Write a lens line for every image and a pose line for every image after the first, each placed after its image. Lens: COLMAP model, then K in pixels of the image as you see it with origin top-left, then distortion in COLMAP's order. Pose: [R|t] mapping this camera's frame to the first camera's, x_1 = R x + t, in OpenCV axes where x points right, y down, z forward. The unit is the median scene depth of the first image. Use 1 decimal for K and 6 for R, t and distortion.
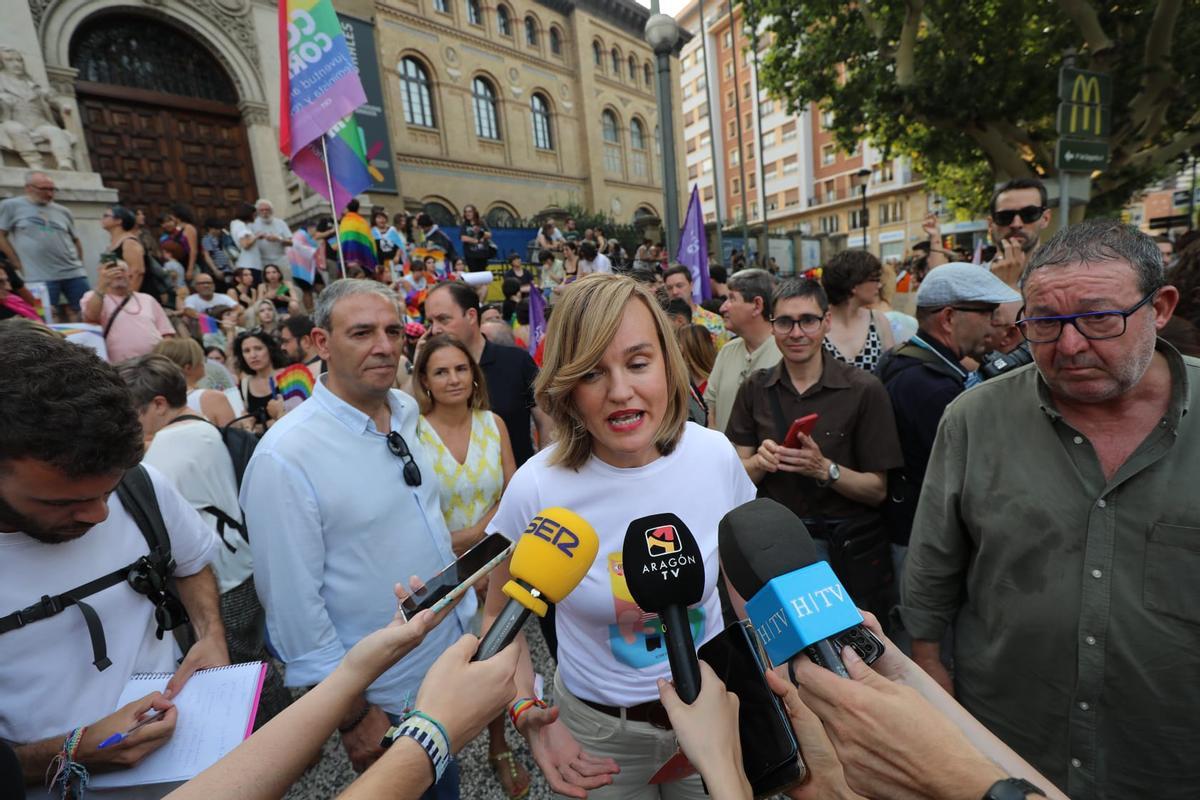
lens RADIAL K [[547.4, 0, 606.1], [0, 547.4, 397.5], [0, 0, 1]] dist [-0.037265, 0.008672]
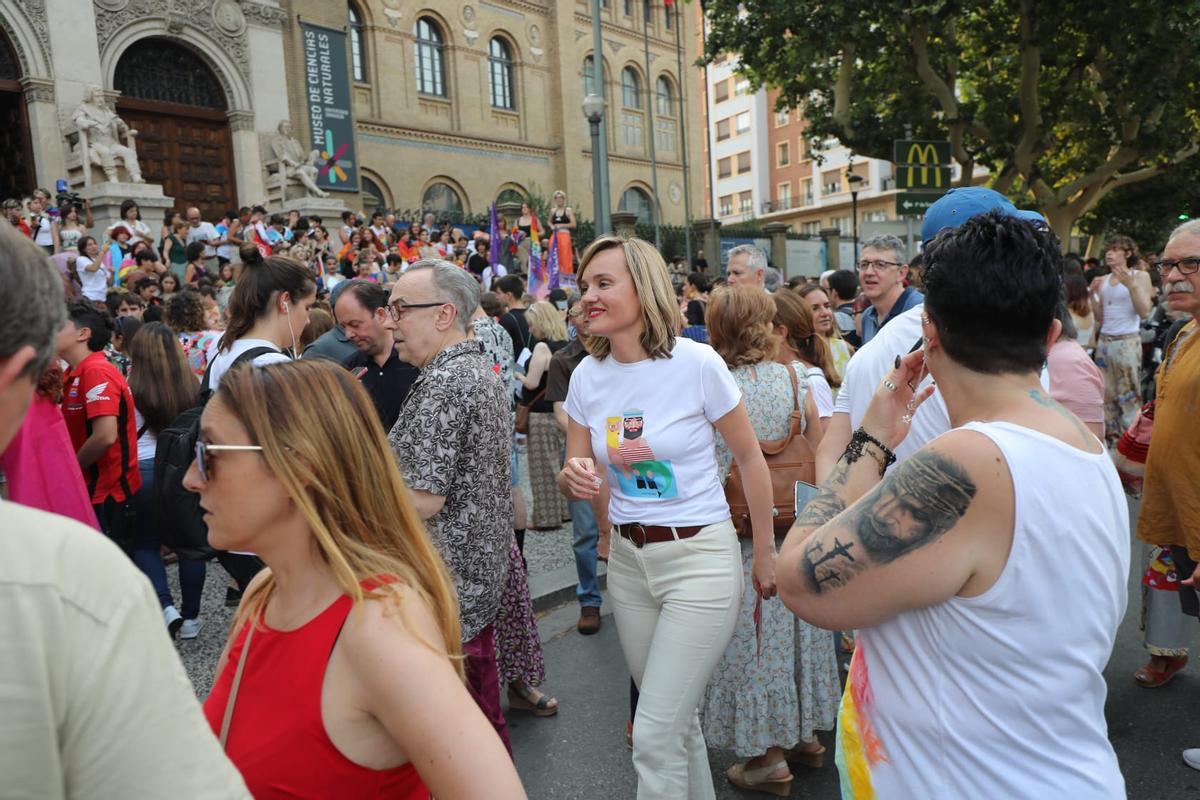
lens RADIAL K [[931.8, 0, 600.0], [0, 931.8, 400.0], [0, 0, 1]] dist [0.026137, 0.005671]
pose [[0.999055, 0.042561, 0.008762, 0.059210], [-0.041638, 0.995324, -0.087155, 0.121297], [-0.012430, 0.086708, 0.996156, -0.591366]]
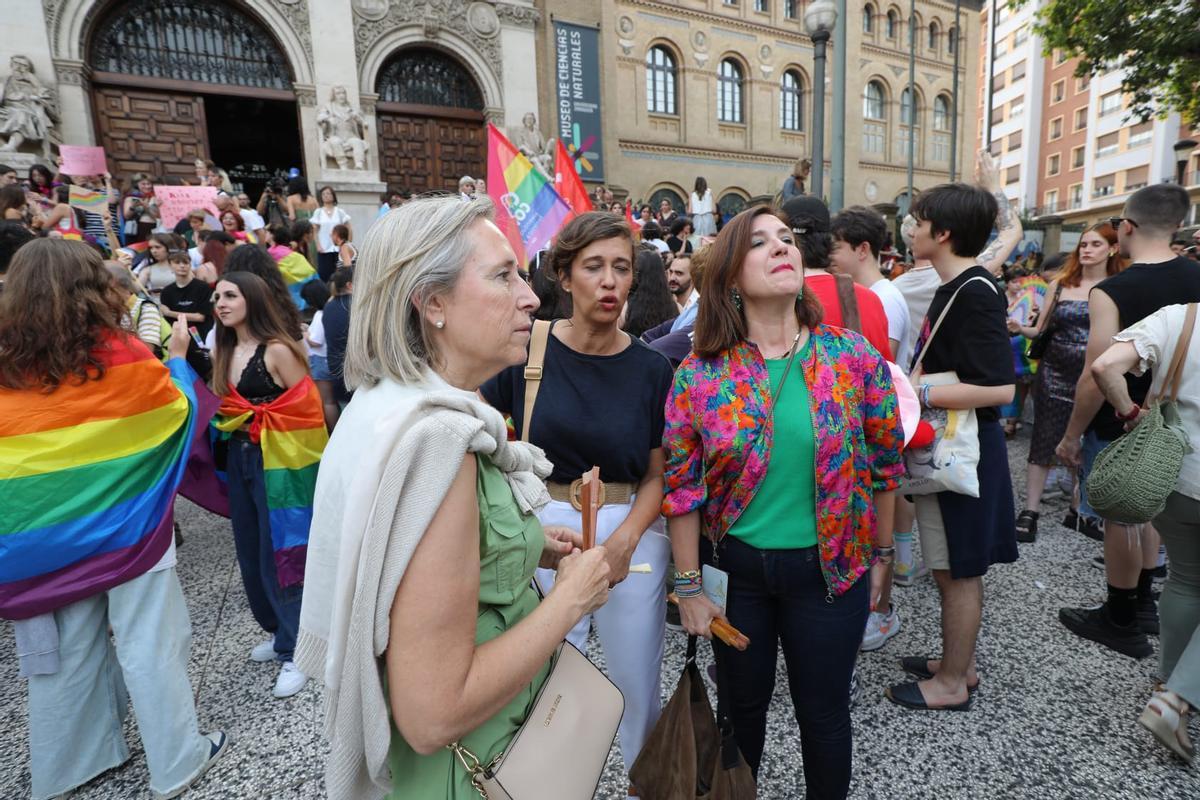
lens RADIAL K [[586.7, 0, 603.5], [0, 586.7, 400.7], [0, 0, 1]] dist [-0.032322, 0.008991]
pose [[0.906898, 0.129694, -0.400893, 0.118830], [-0.127474, 0.991315, 0.032334, 0.020046], [0.401605, 0.021780, 0.915554, -0.060429]]
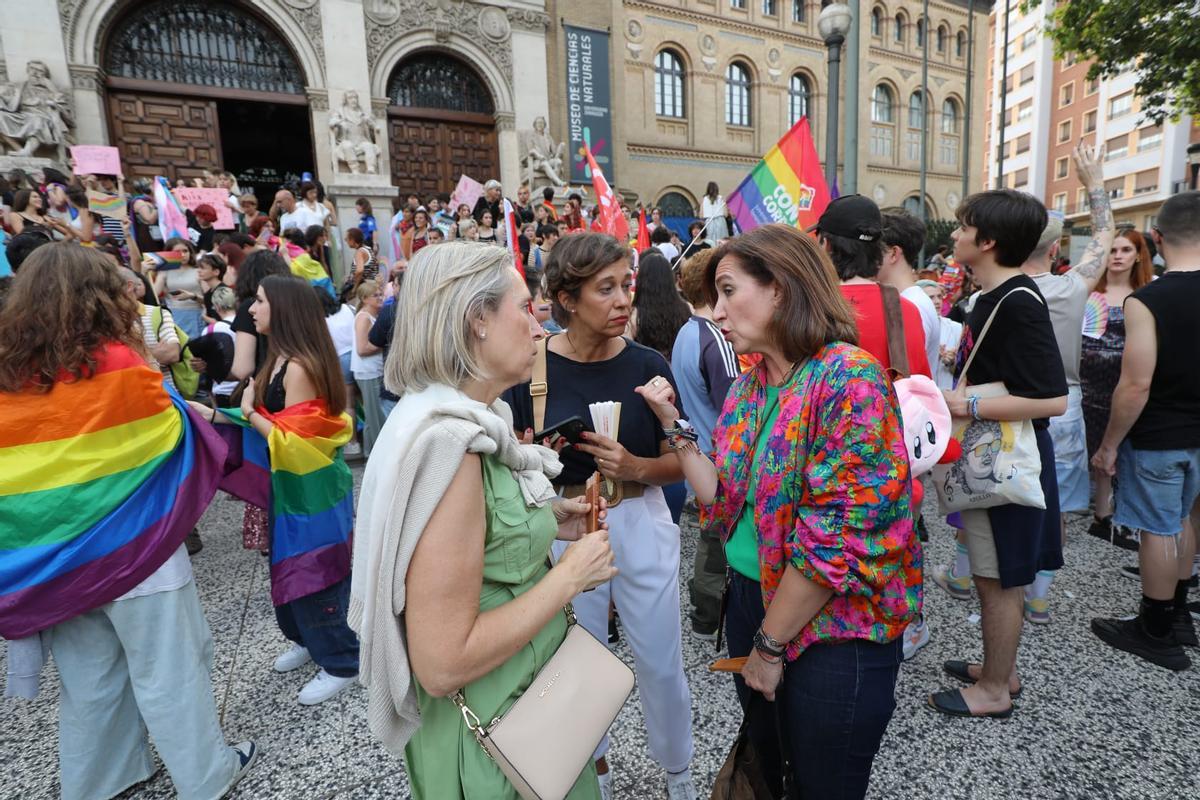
lens RADIAL K [[586.7, 0, 605.4], [0, 586.7, 401.5], [0, 0, 1]] dist [-0.032444, 0.008856]
pose [[0.903958, 0.129597, -0.407509, 0.112314], [-0.128833, 0.991229, 0.029449, 0.019762], [0.407751, 0.025880, 0.912726, -0.061777]]
